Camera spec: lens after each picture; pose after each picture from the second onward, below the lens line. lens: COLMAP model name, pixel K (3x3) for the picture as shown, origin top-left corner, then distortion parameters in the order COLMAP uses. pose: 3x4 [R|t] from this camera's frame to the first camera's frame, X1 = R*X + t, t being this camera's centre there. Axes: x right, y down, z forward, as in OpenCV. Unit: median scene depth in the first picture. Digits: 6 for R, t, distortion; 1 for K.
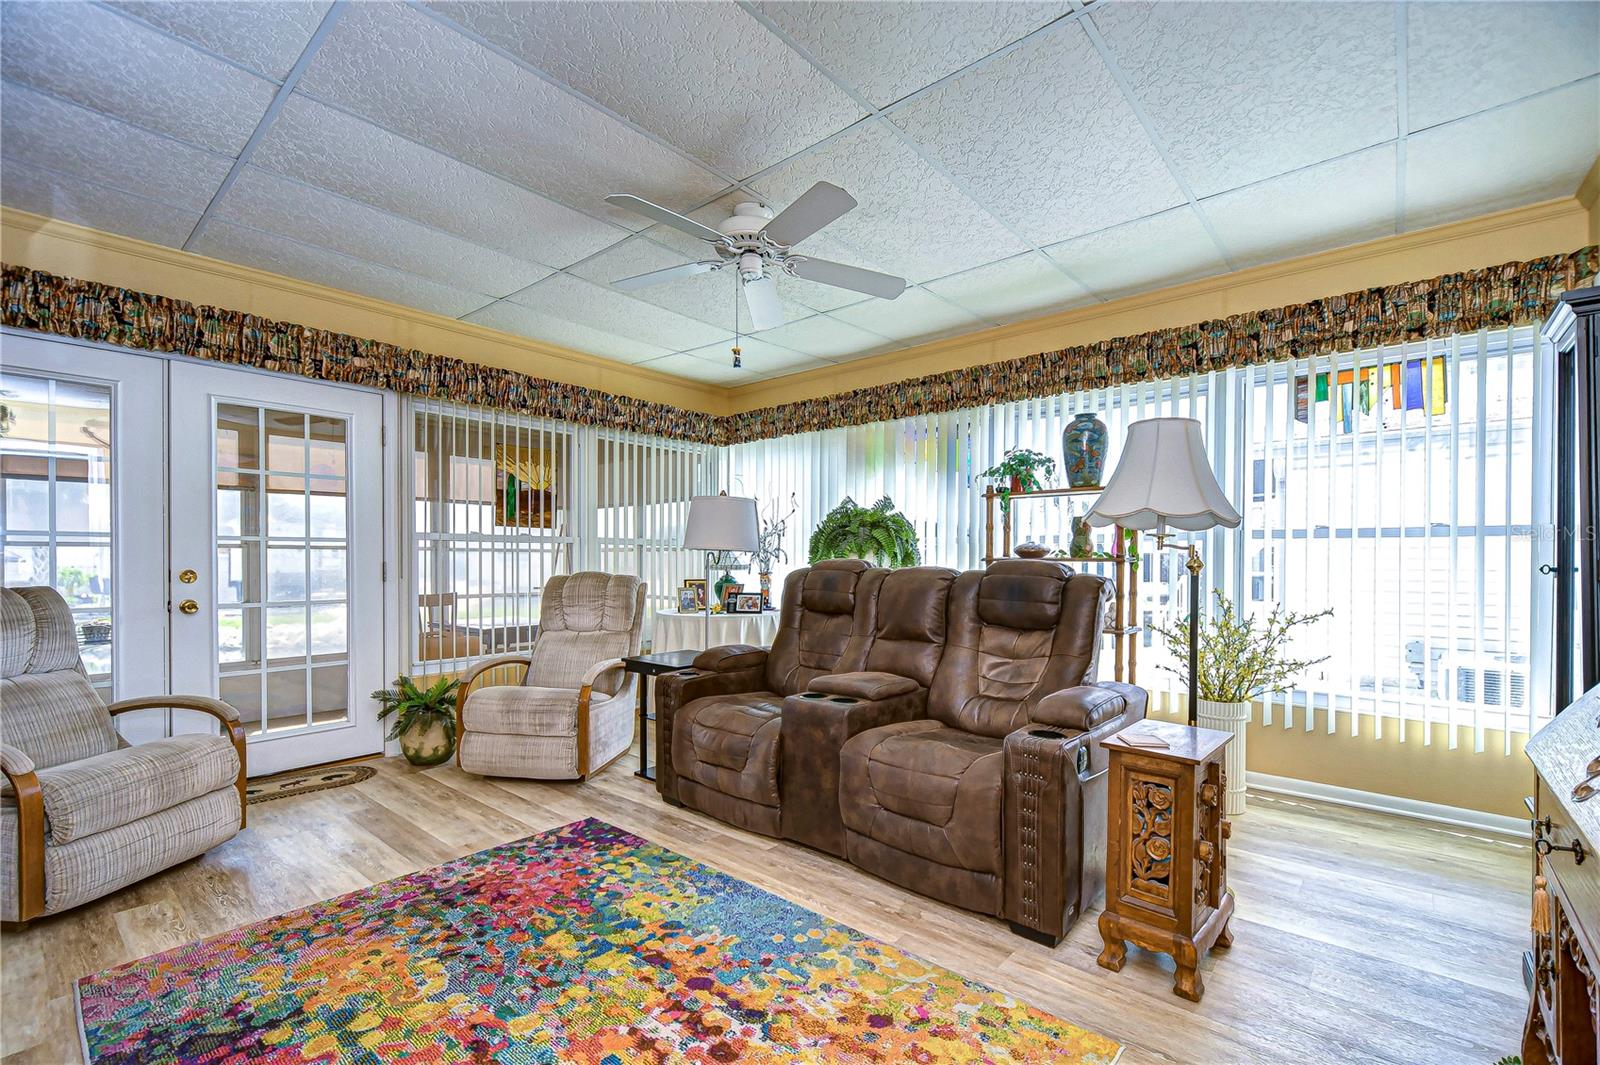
lens RADIAL K [[722.5, 0, 802.6], [0, 722.5, 566.4], [0, 0, 1]] dist [0.015279, -0.014585]
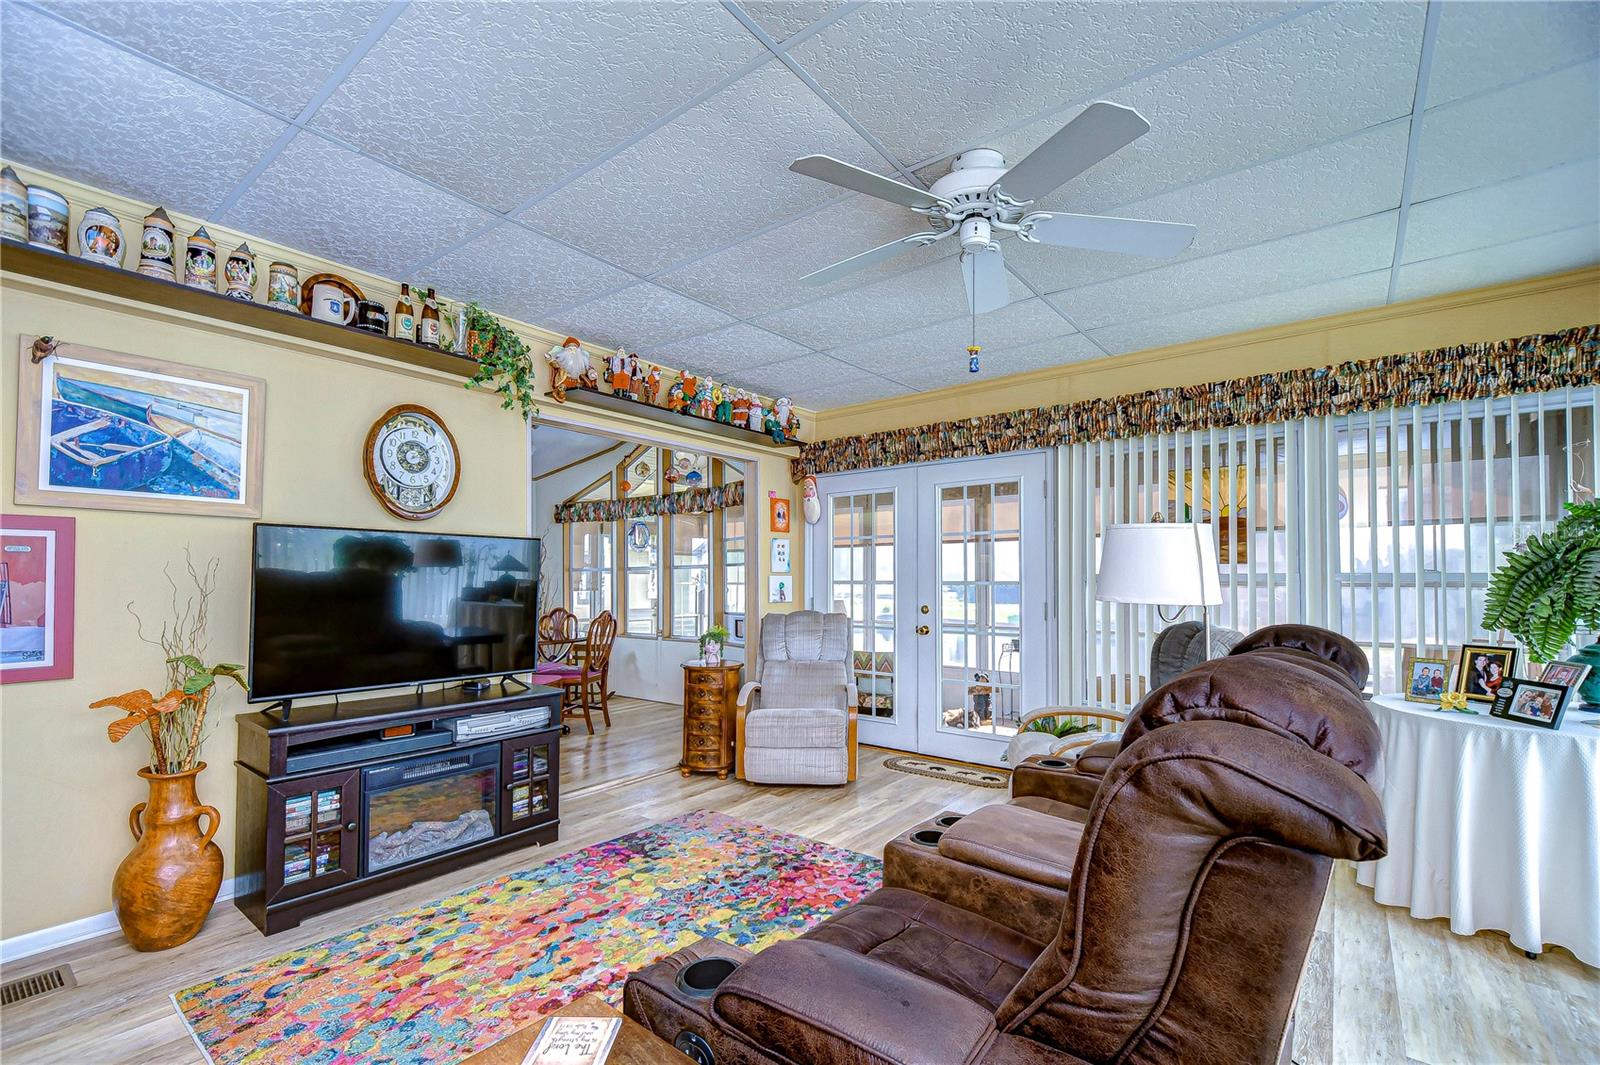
lens RADIAL K [[678.3, 0, 762.8], [0, 678.3, 570.2], [0, 0, 1]] dist [-0.001083, -0.000384]
pose [[0.017089, -0.018278, -0.999687, 0.657987], [-0.007156, 0.999805, -0.018402, -0.048314], [0.999828, 0.007468, 0.016955, 0.801222]]
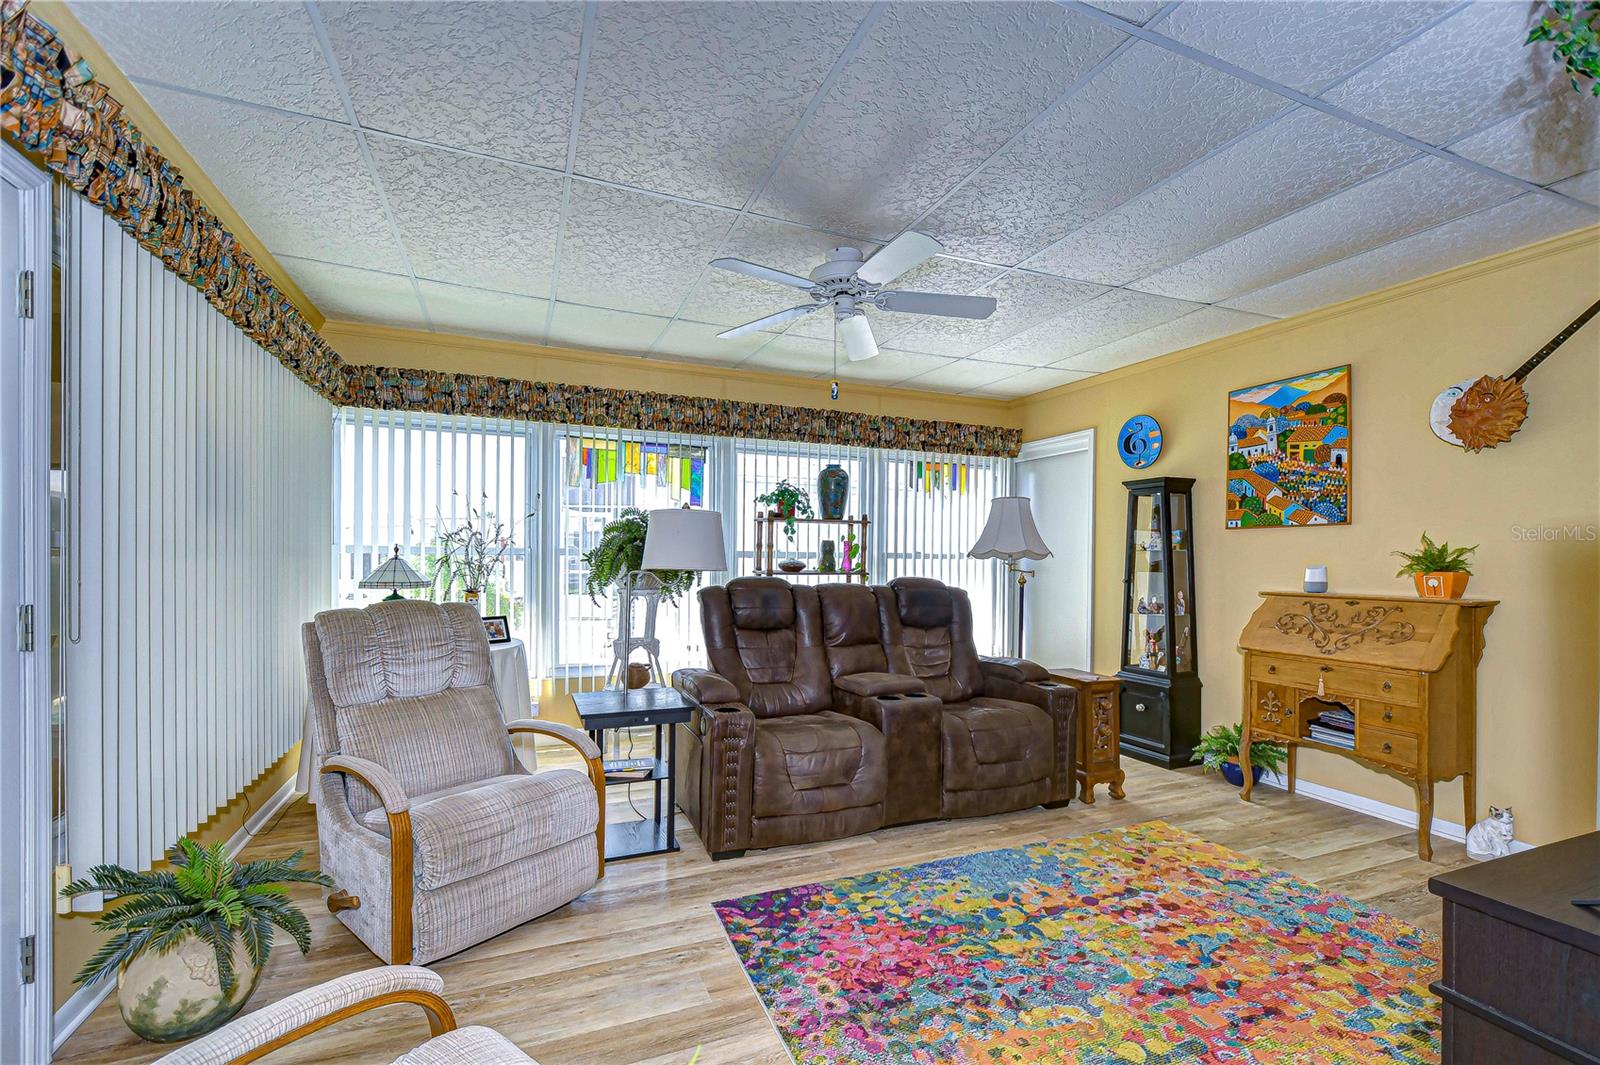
lens RADIAL K [[722.5, 0, 802.6], [0, 722.5, 566.4], [0, 0, 1]] dist [0.015279, -0.014585]
pose [[0.422682, -0.010467, 0.906217, -1.104616], [-0.002554, 0.999916, 0.012740, -0.050089], [-0.906274, -0.007699, 0.422620, 0.631462]]
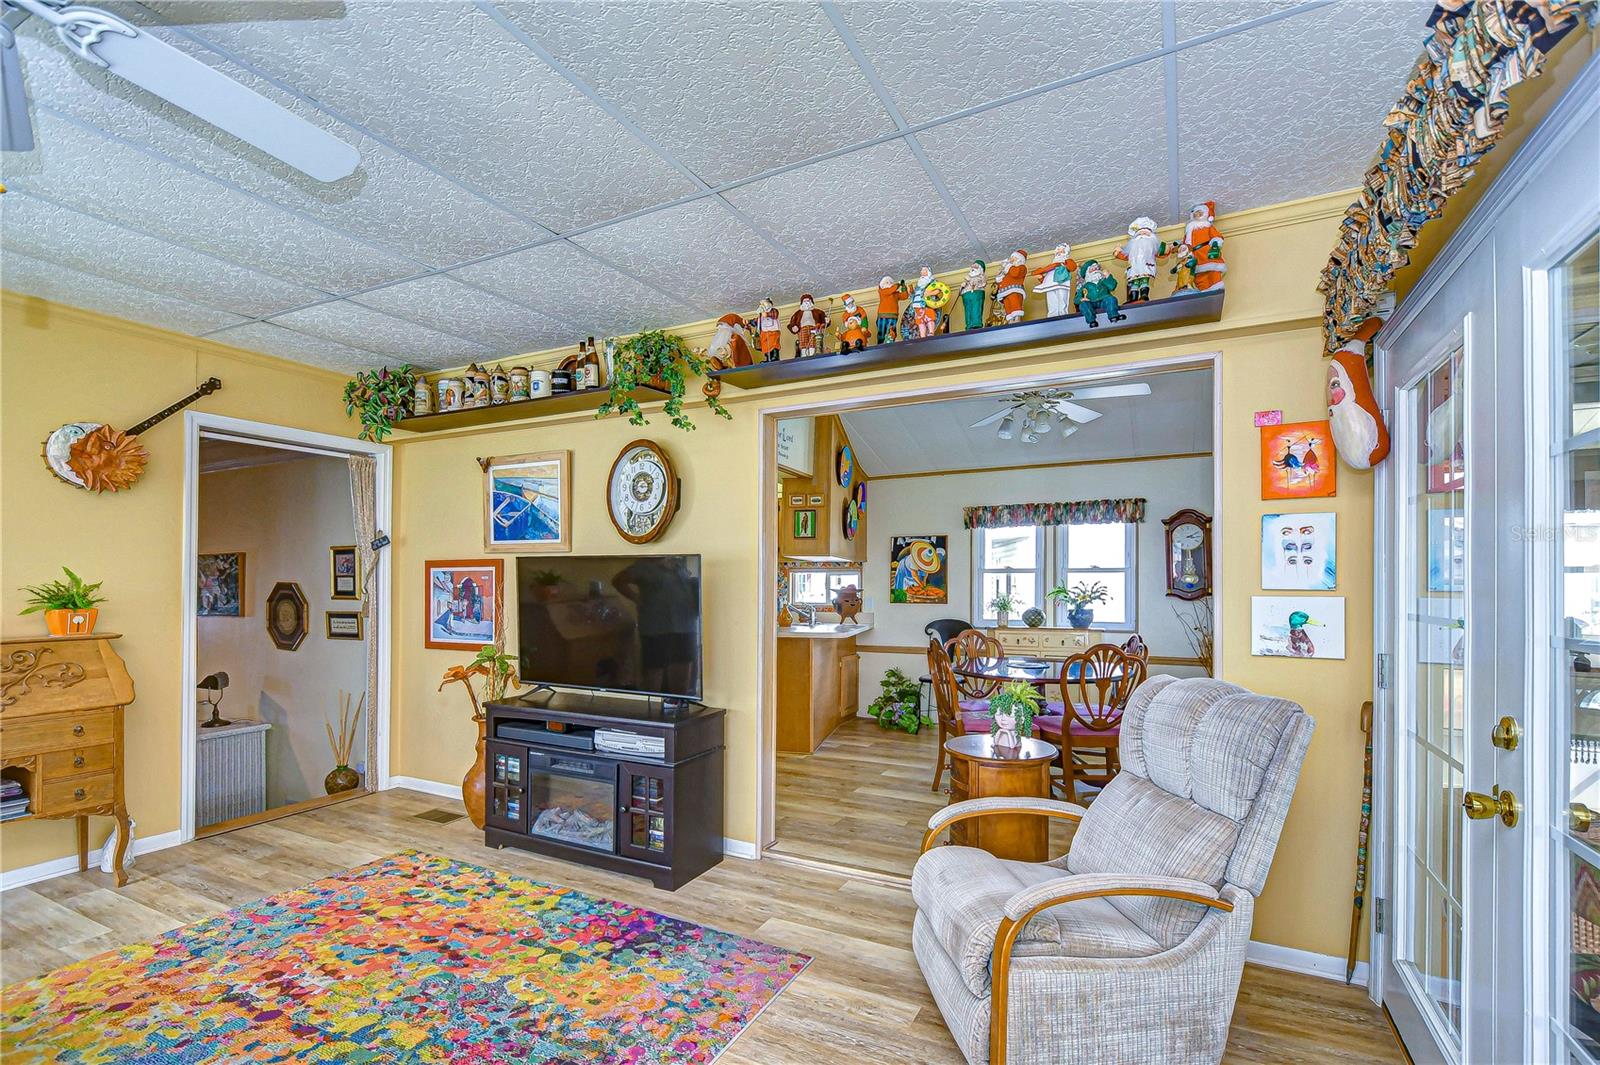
lens RADIAL K [[691.5, 0, 802.0], [0, 691.5, 581.6], [0, 0, 1]] dist [0.012782, -0.010721]
pose [[-0.963397, -0.007534, -0.267972, -0.452537], [-0.008653, 0.999958, 0.002995, -0.085504], [0.267938, 0.005204, -0.963422, 1.570109]]
